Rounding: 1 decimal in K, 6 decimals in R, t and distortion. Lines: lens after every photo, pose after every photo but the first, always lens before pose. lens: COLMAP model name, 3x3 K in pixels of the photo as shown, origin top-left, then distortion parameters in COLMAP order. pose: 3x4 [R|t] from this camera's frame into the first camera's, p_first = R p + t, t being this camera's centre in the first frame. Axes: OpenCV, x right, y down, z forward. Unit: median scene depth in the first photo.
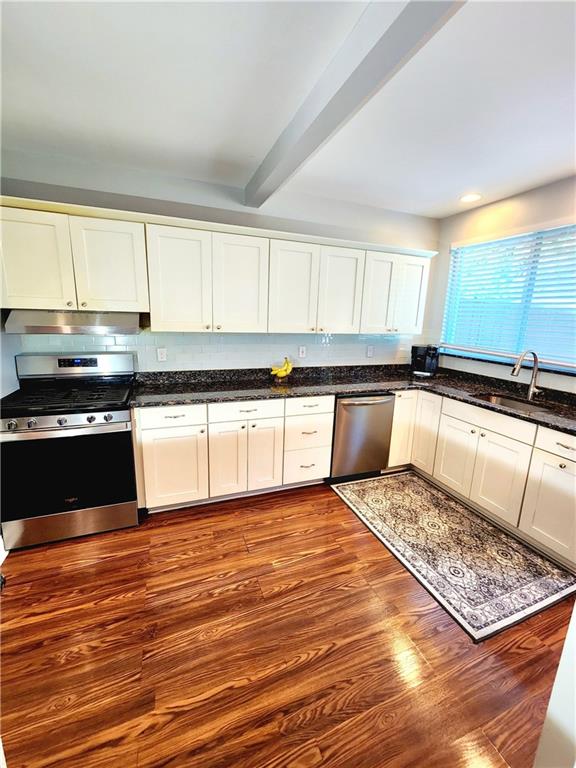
lens RADIAL K [[311.8, 0, 287.0], [0, 311.8, 381.8], [0, 0, 1]] dist [-0.000554, -0.000347]
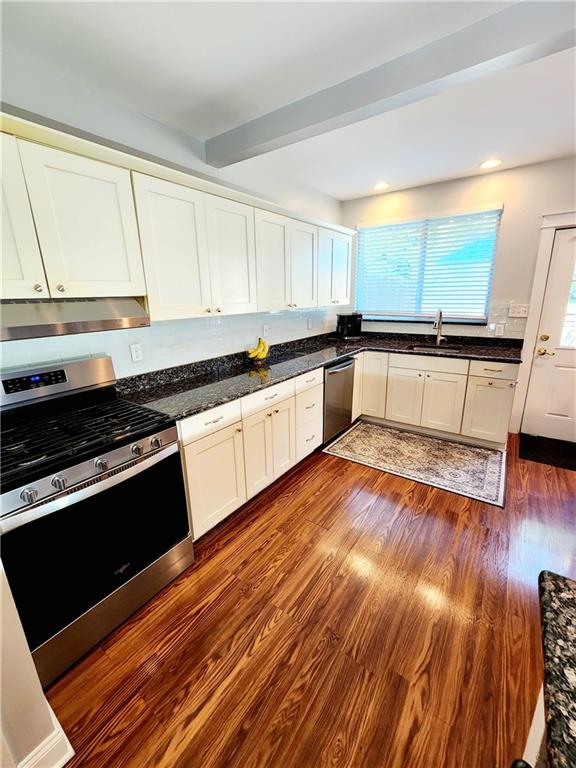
lens RADIAL K [[311.8, 0, 287.0], [0, 311.8, 381.8], [0, 0, 1]] dist [-0.000554, -0.000347]
pose [[0.839803, -0.193898, 0.507084, -0.551501], [0.160338, 0.980963, 0.109556, -0.046386], [-0.518674, -0.010701, 0.854905, 0.173994]]
